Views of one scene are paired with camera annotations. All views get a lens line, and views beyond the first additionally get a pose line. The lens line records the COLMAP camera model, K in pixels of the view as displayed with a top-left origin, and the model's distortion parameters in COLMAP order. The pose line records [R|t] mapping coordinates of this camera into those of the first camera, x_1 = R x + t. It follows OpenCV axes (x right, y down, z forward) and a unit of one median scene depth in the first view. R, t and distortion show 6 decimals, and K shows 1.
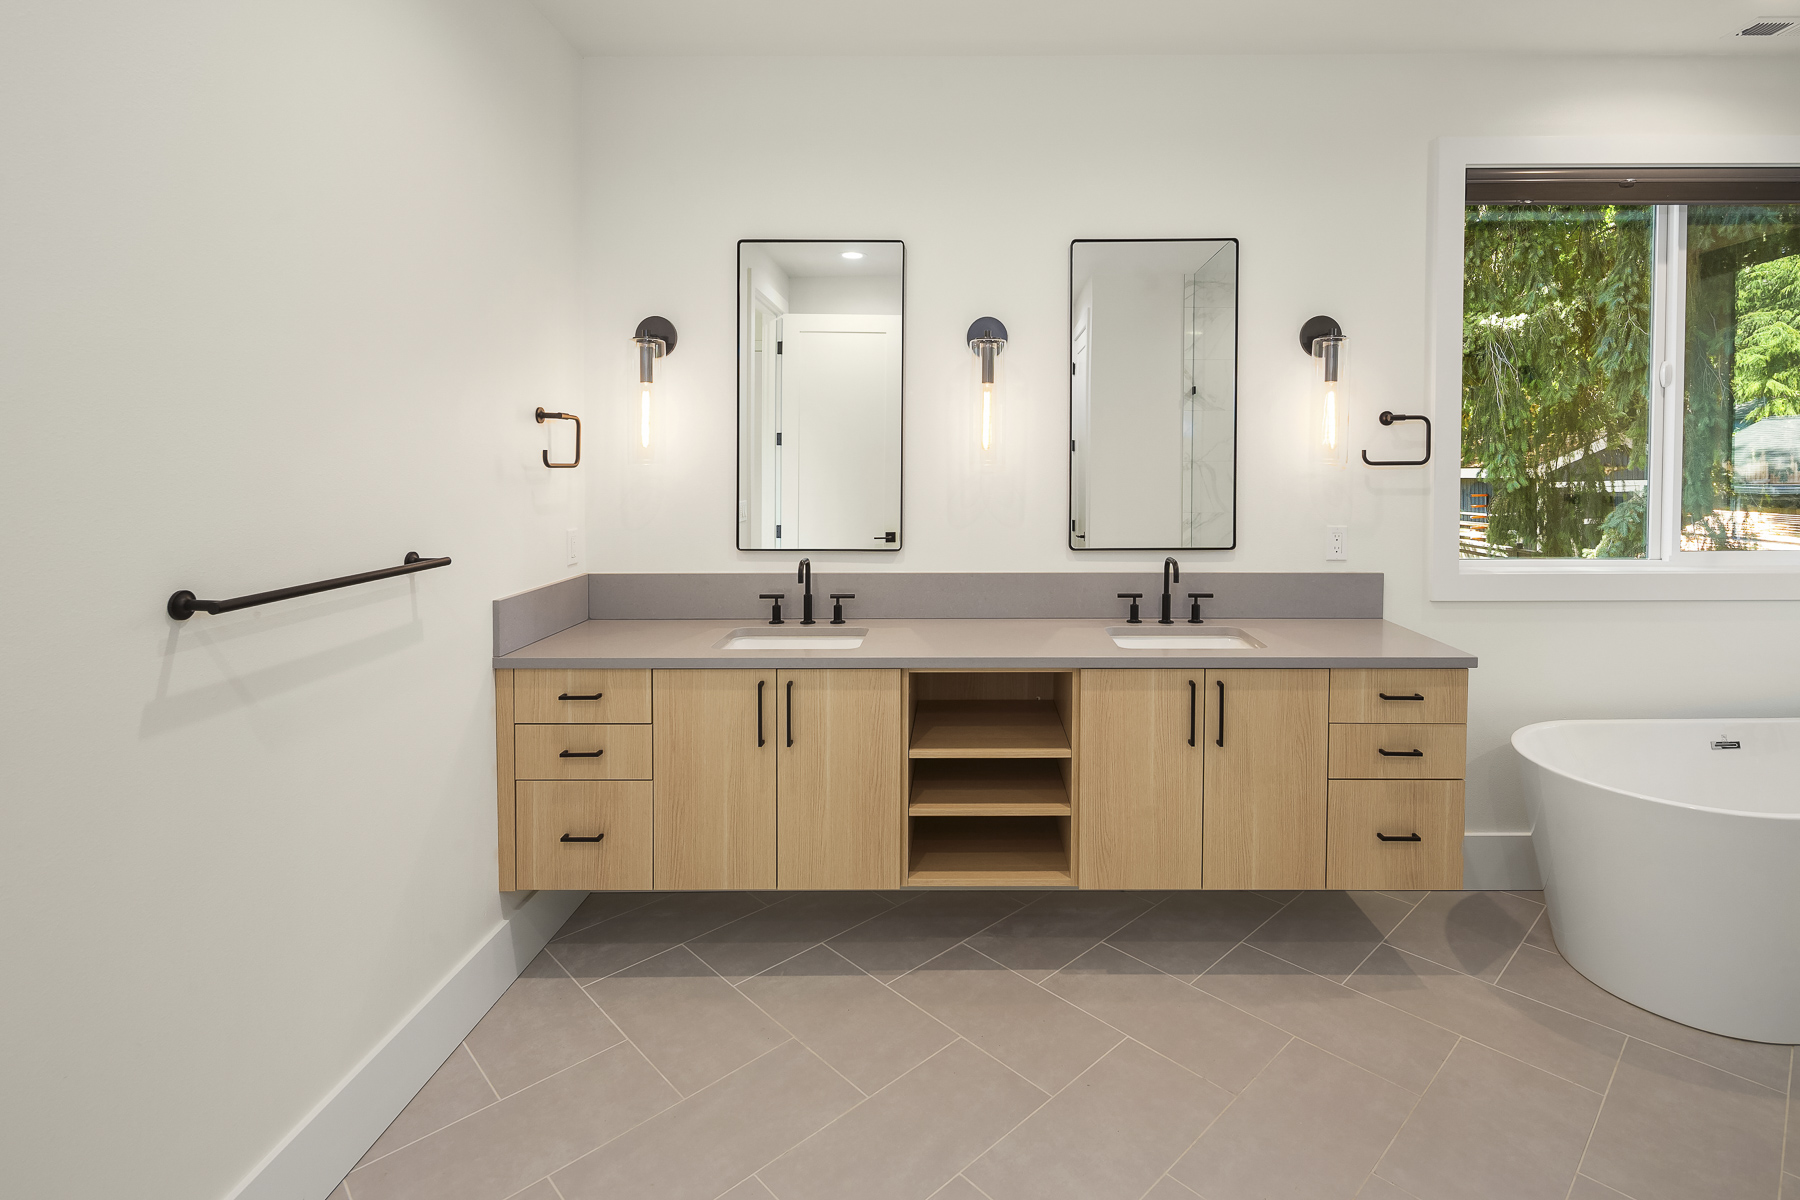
lens RADIAL K [[900.6, 0, 976.9], [0, 900.6, 484.2], [0, 0, 1]] dist [0.017578, -0.011267]
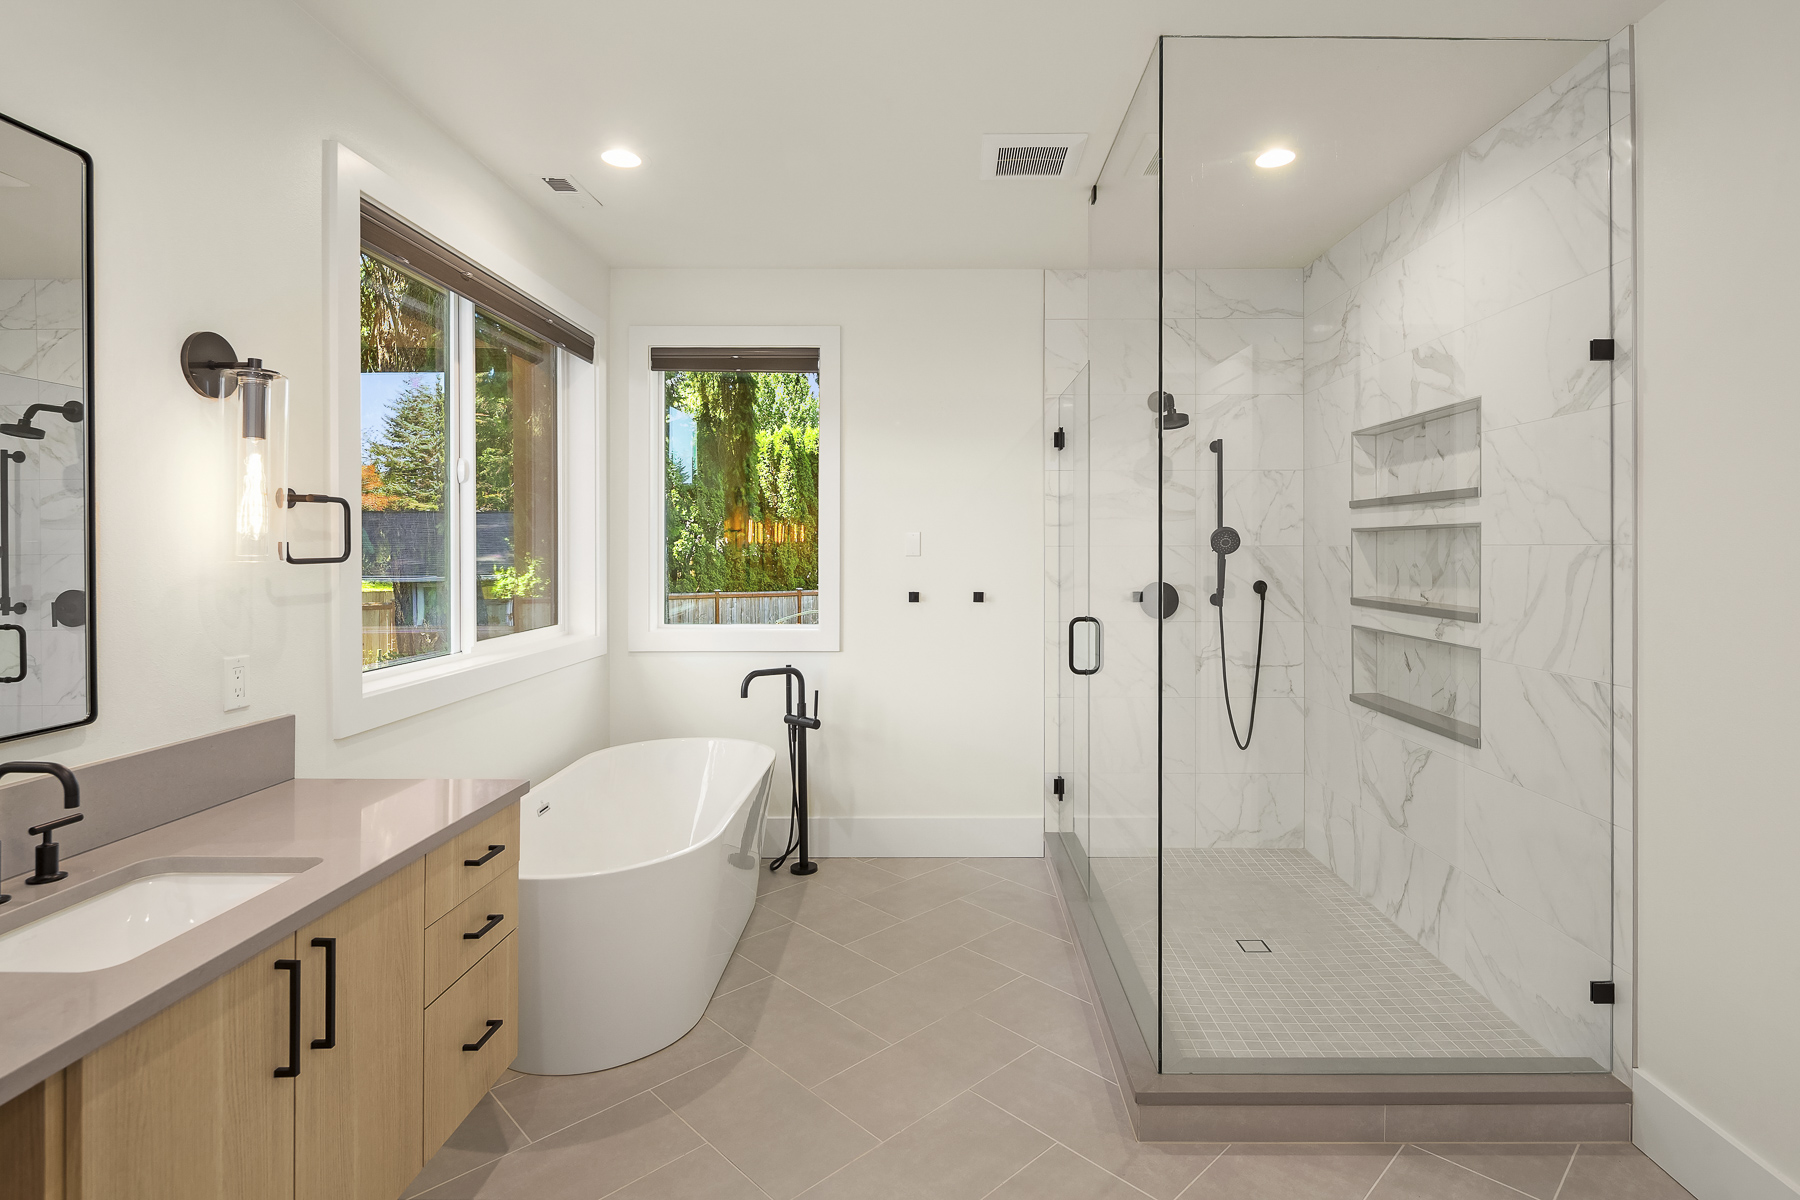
lens RADIAL K [[880.0, 0, 932.3], [0, 880.0, 549.6], [0, 0, 1]] dist [-0.000707, -0.001627]
pose [[-0.003291, -0.000933, 0.999994, -0.253962], [0.030271, 0.999541, 0.001032, -0.017863], [-0.999536, 0.030275, -0.003261, 0.508567]]
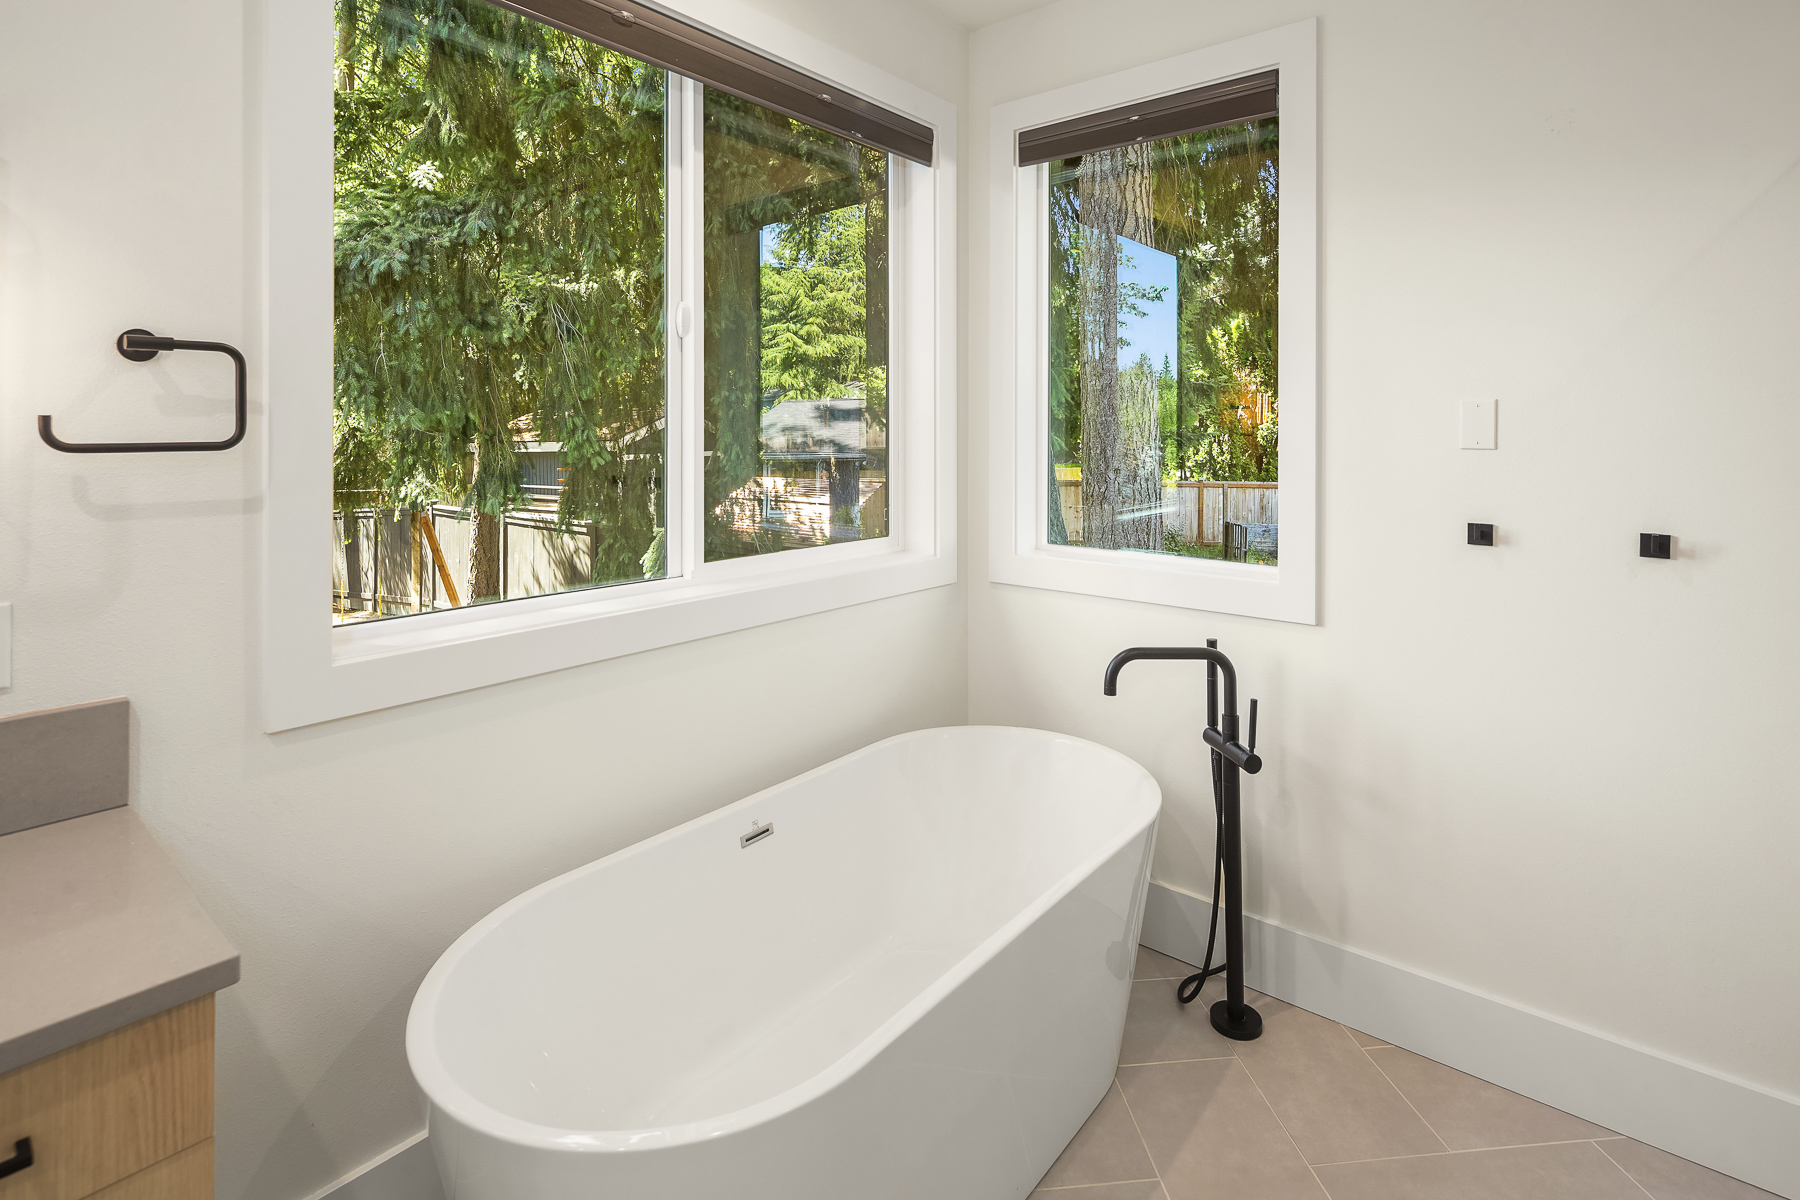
lens RADIAL K [[856.8, 0, 940.2], [0, 856.8, 426.5], [0, 0, 1]] dist [0.002064, 0.000027]
pose [[0.622459, 0.007571, 0.782616, 0.379646], [0.020204, 0.999465, -0.025738, -0.015021], [-0.782391, 0.031833, 0.621973, 0.447640]]
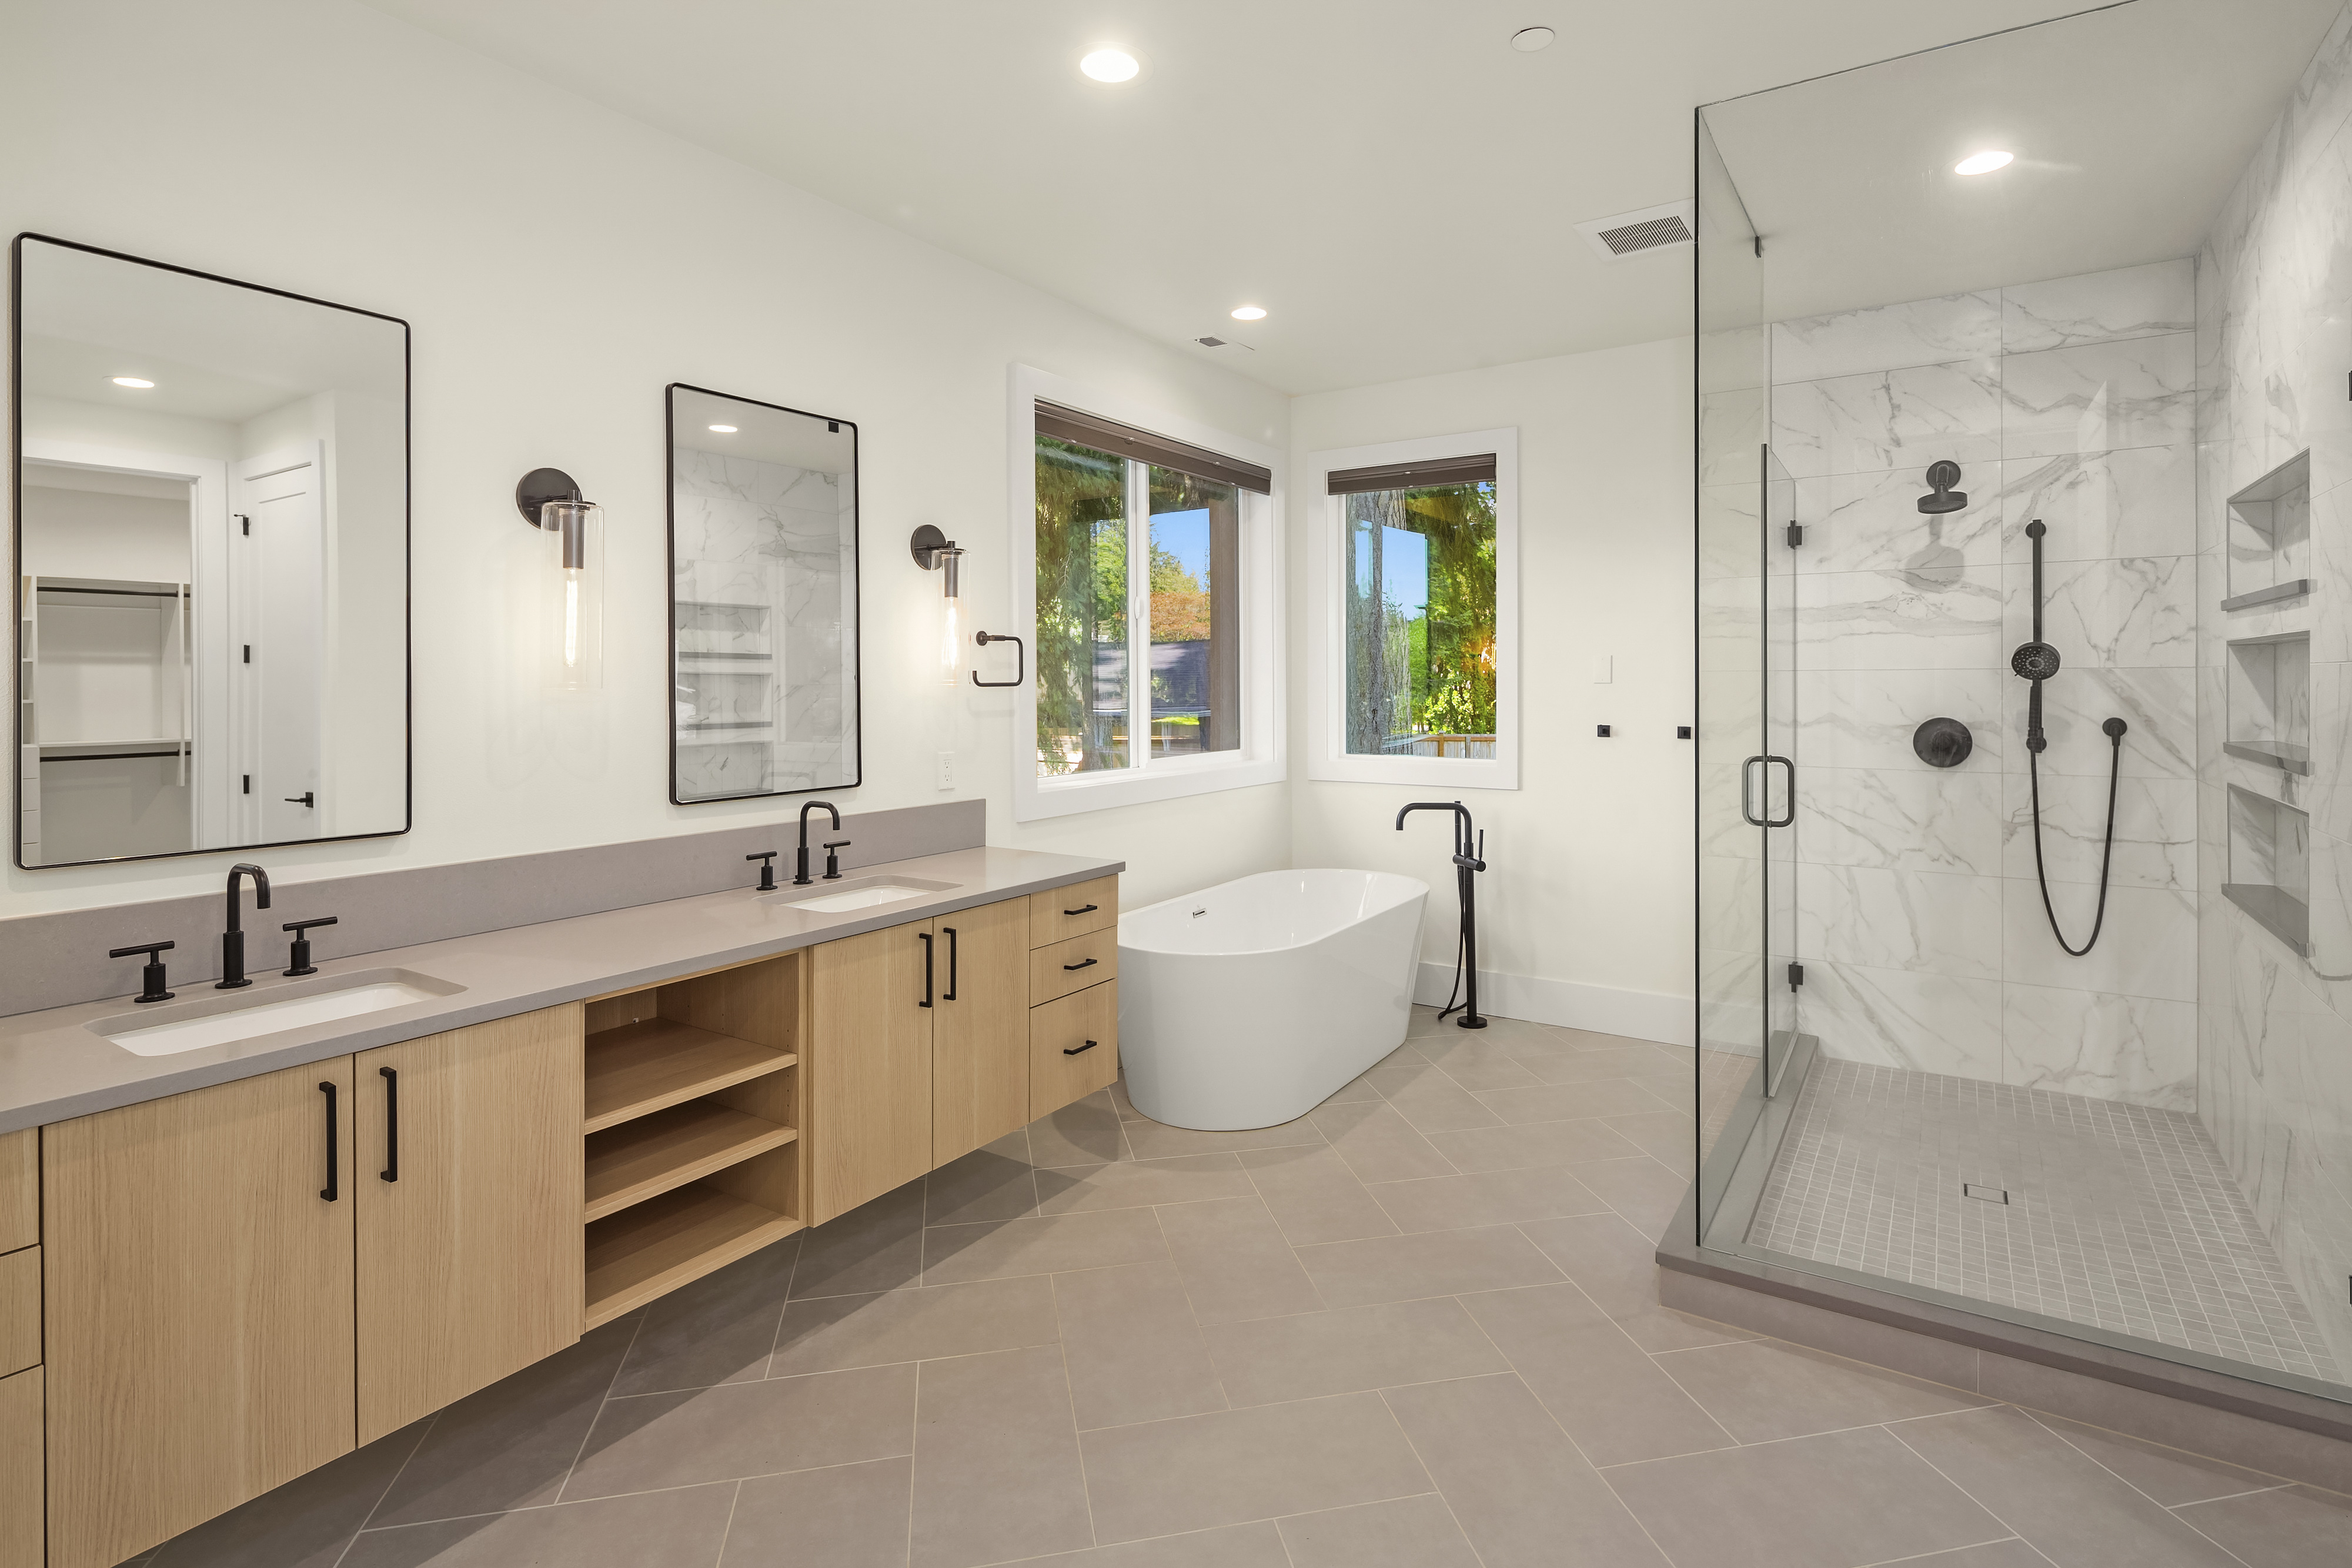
lens RADIAL K [[1146.3, 0, 1224.3], [0, 1146.3, 687.1], [0, 0, 1]] dist [-0.002635, -0.001072]
pose [[0.531600, -0.005981, 0.846974, -0.461859], [0.029071, 0.999515, -0.011188, 0.000718], [-0.846496, 0.030570, 0.531516, 0.135141]]
